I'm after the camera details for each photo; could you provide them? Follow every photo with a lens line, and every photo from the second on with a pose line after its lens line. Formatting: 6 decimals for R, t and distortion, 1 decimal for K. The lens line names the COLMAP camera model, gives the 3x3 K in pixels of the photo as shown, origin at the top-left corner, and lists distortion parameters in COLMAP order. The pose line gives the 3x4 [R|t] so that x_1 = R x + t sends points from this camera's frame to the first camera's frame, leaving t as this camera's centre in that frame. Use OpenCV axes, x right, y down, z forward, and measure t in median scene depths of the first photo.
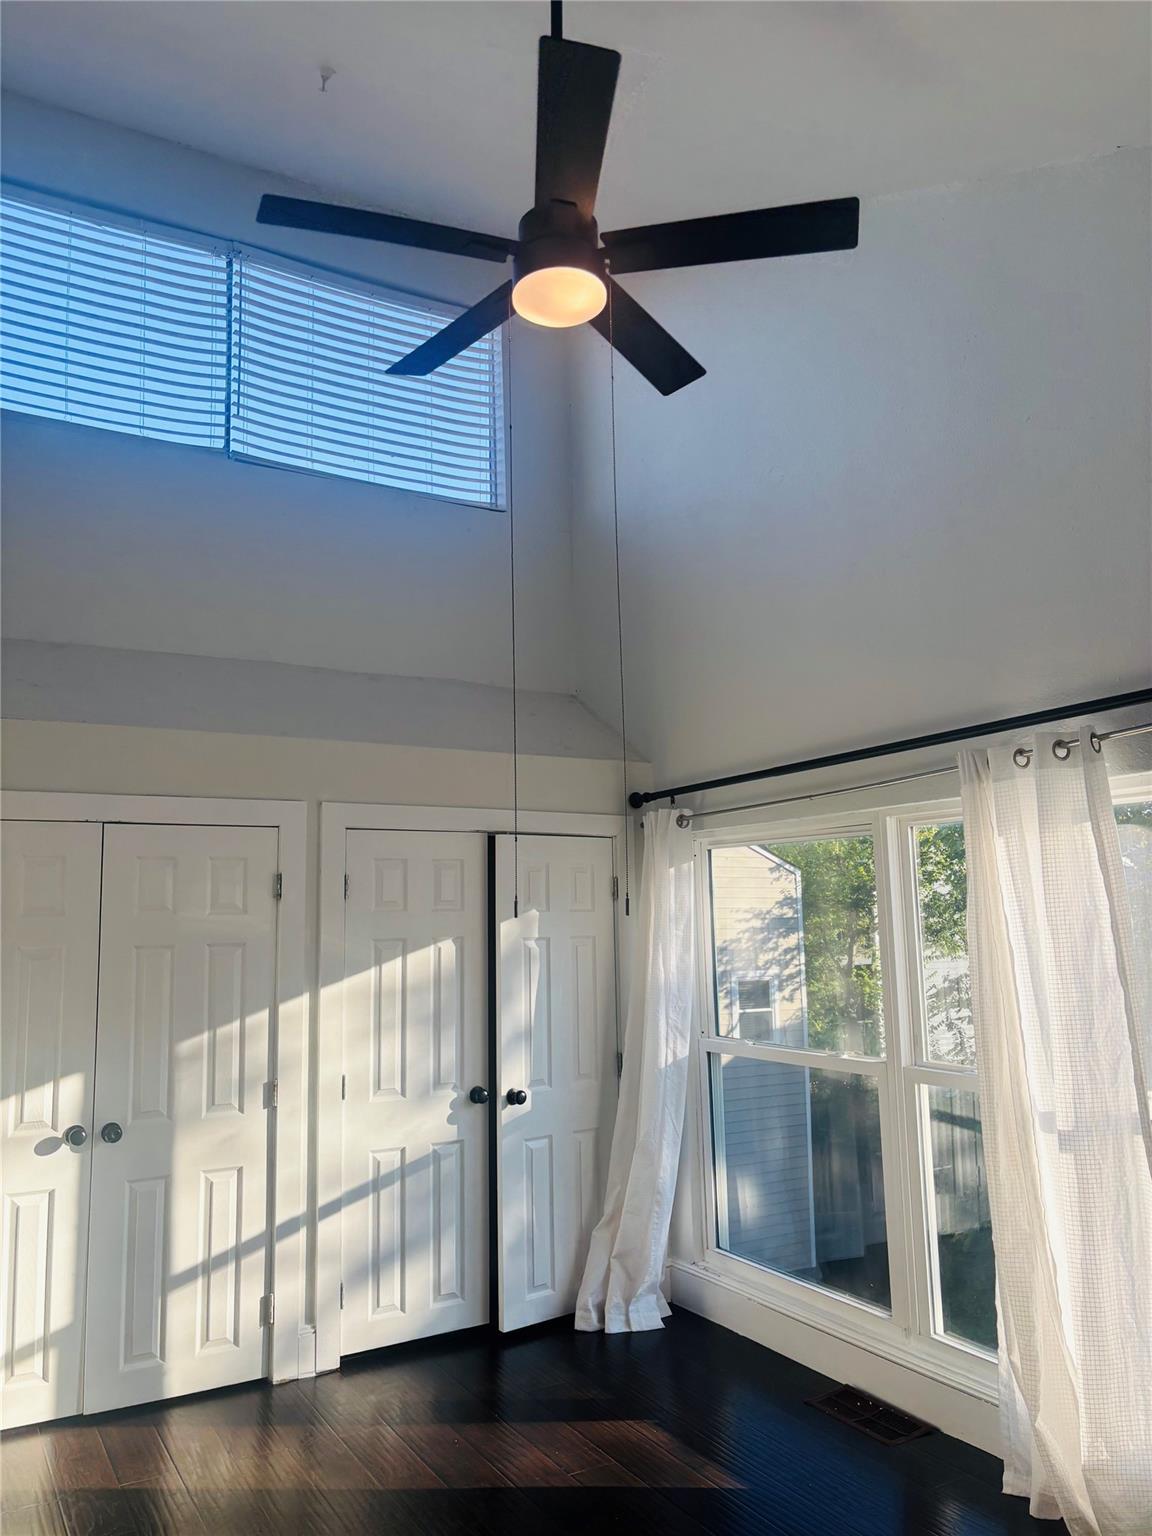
lens RADIAL K [[1156.2, 0, 577.0], [0, 1156.2, 767.8], [0, 0, 1]] dist [0.002792, 0.000405]
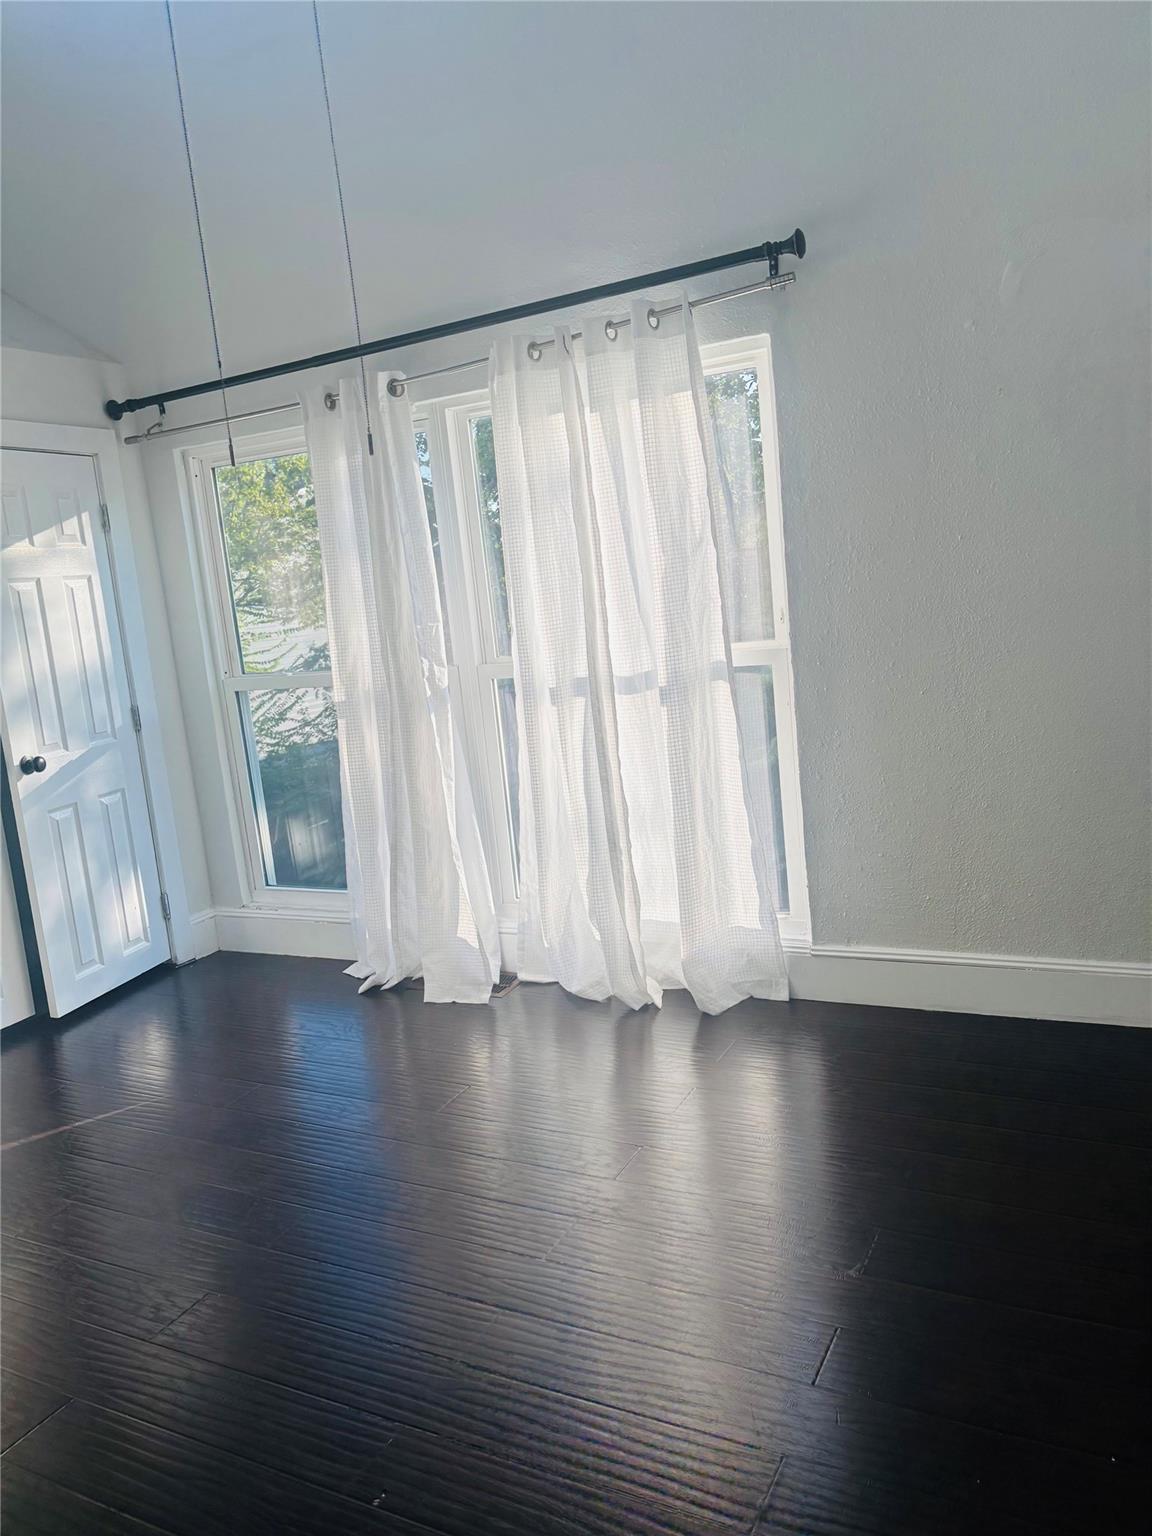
lens RADIAL K [[1156.2, 0, 577.0], [0, 1156.2, 768.4], [0, 0, 1]] dist [0.002792, 0.000405]
pose [[0.838449, -0.155923, 0.522199, -0.161275], [0.012350, 0.963388, 0.267827, 0.064237], [-0.544841, -0.218110, 0.809677, 0.092820]]
